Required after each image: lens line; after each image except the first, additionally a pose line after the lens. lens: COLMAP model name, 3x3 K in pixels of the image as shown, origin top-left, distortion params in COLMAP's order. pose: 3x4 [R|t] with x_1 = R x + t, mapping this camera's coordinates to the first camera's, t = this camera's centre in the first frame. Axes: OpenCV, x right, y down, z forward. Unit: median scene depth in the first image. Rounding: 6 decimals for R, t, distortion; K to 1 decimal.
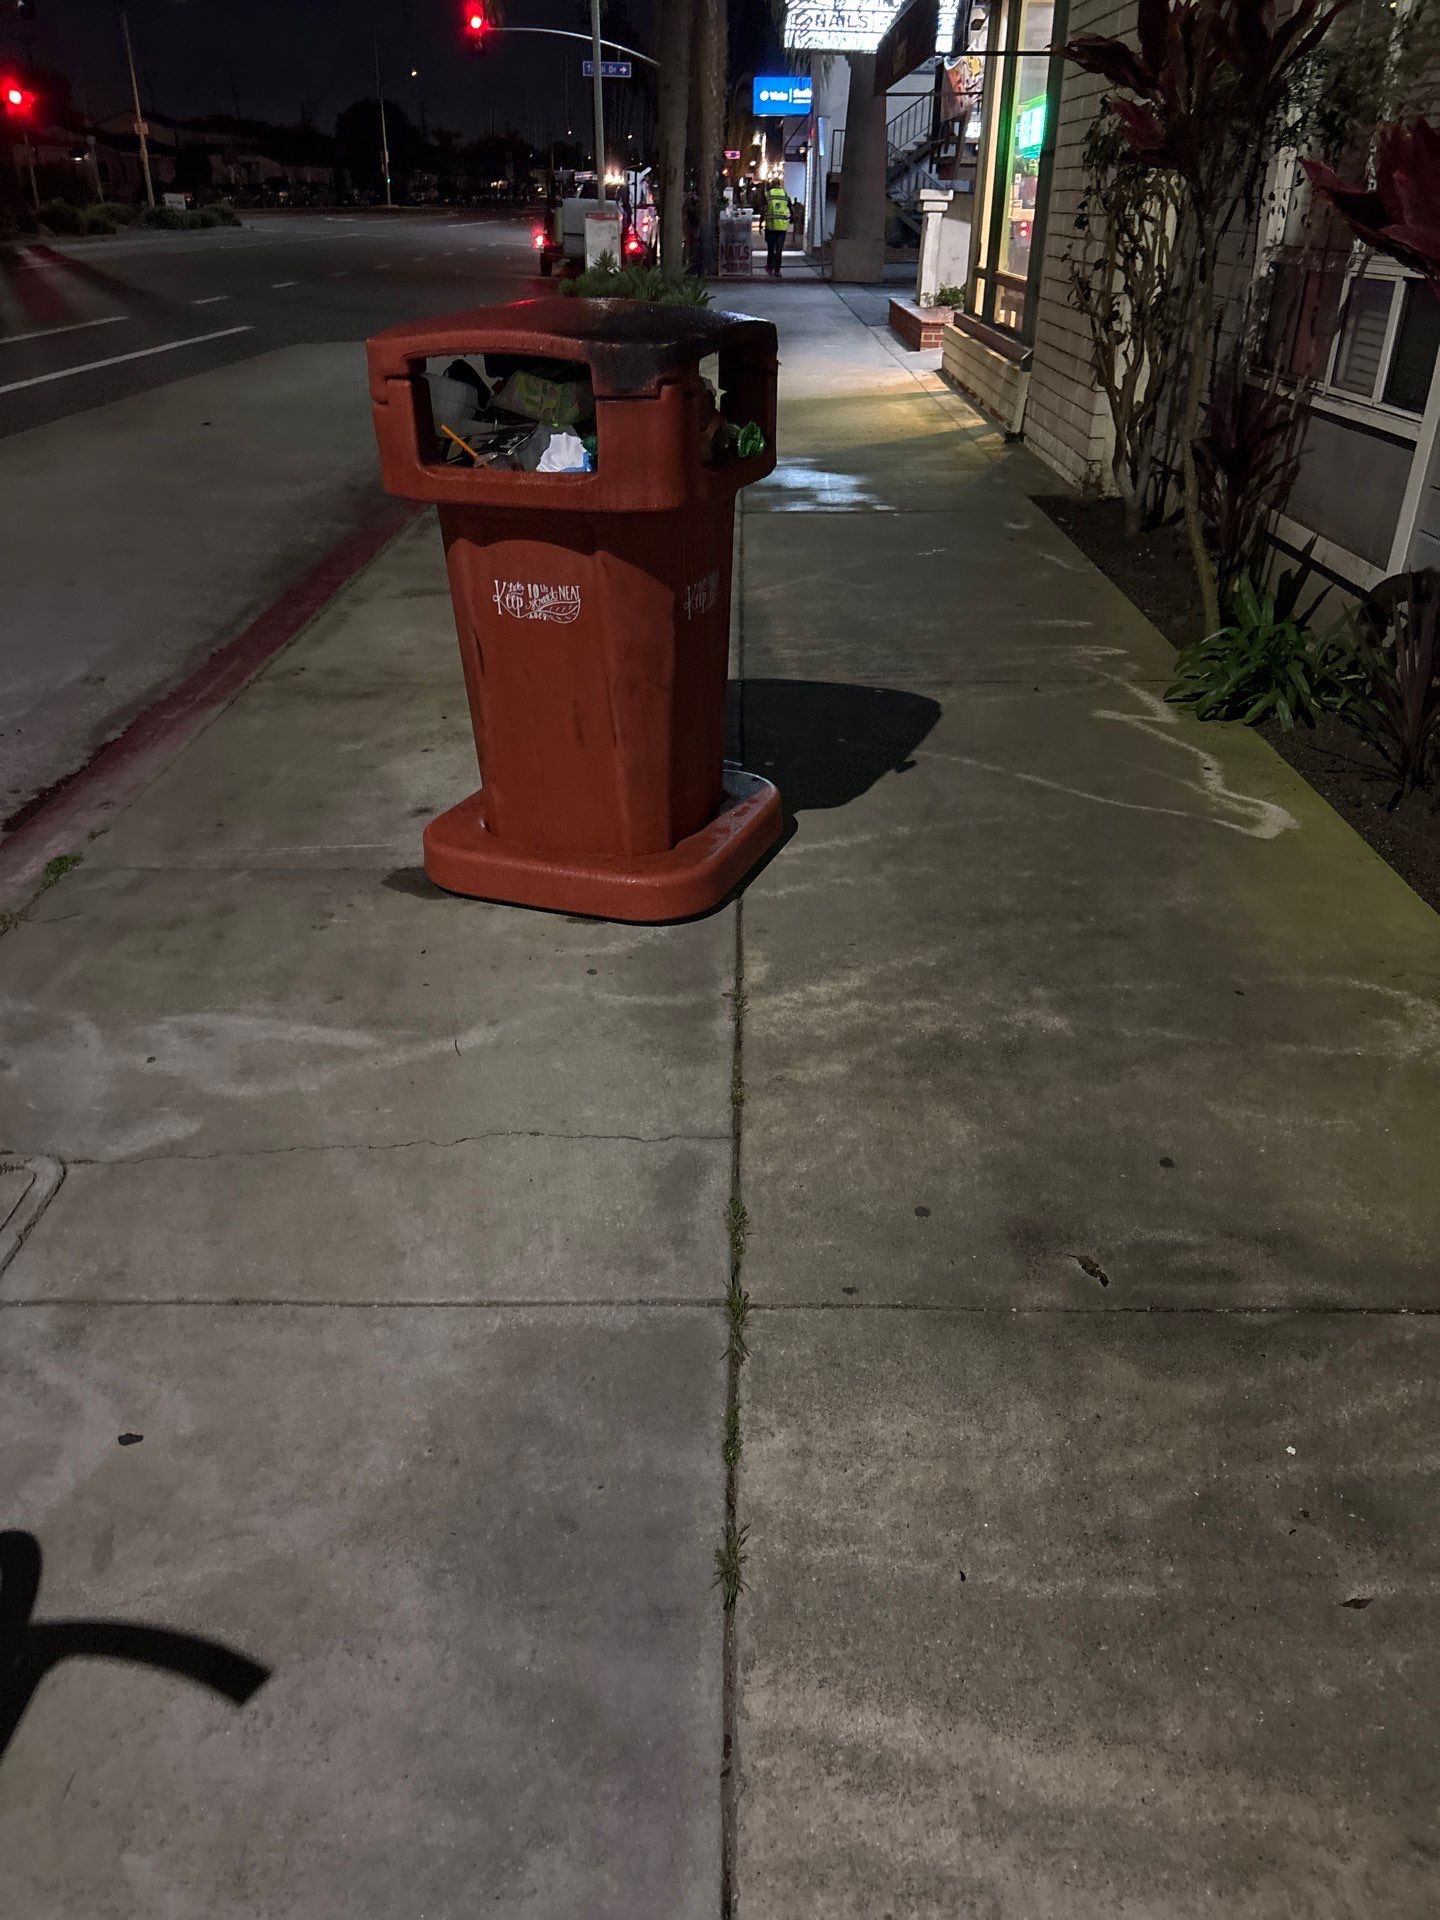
lens RADIAL K [[1397.1, 0, 720.0], [0, 1397.1, 960.0], [0, 0, 1]] dist [0.063815, -0.049578]
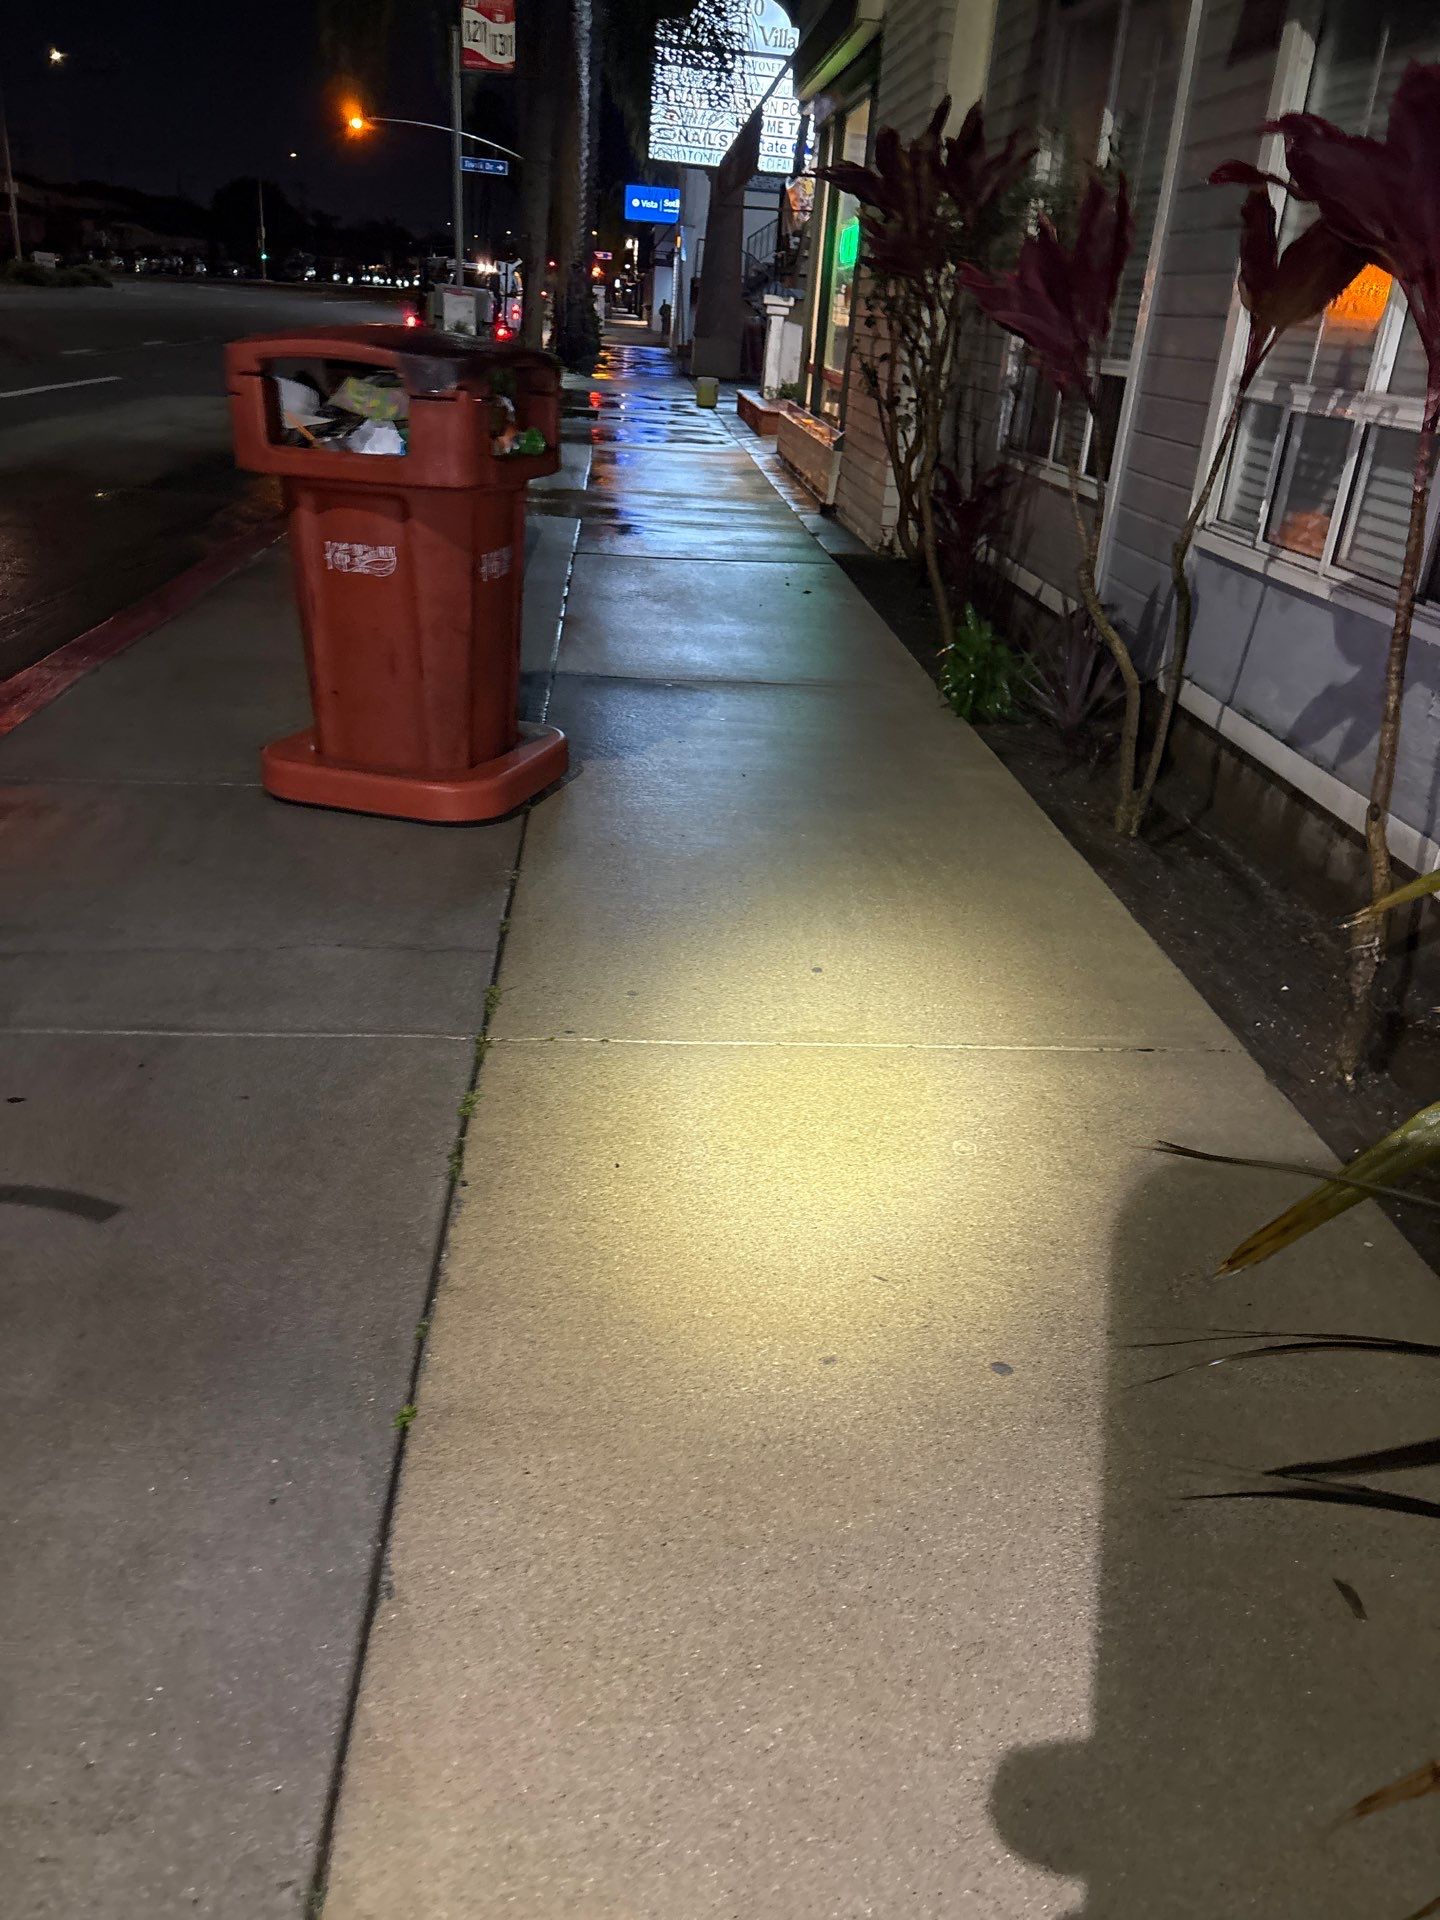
lens RADIAL K [[1397.1, 0, 720.0], [0, 1397.1, 960.0], [0, 0, 1]] dist [0.063815, -0.049578]
pose [[0.995143, 0.020614, 0.096258, 0.076198], [-0.015055, 0.998196, -0.058125, 0.172713], [-0.097283, 0.056394, 0.993658, -0.263334]]
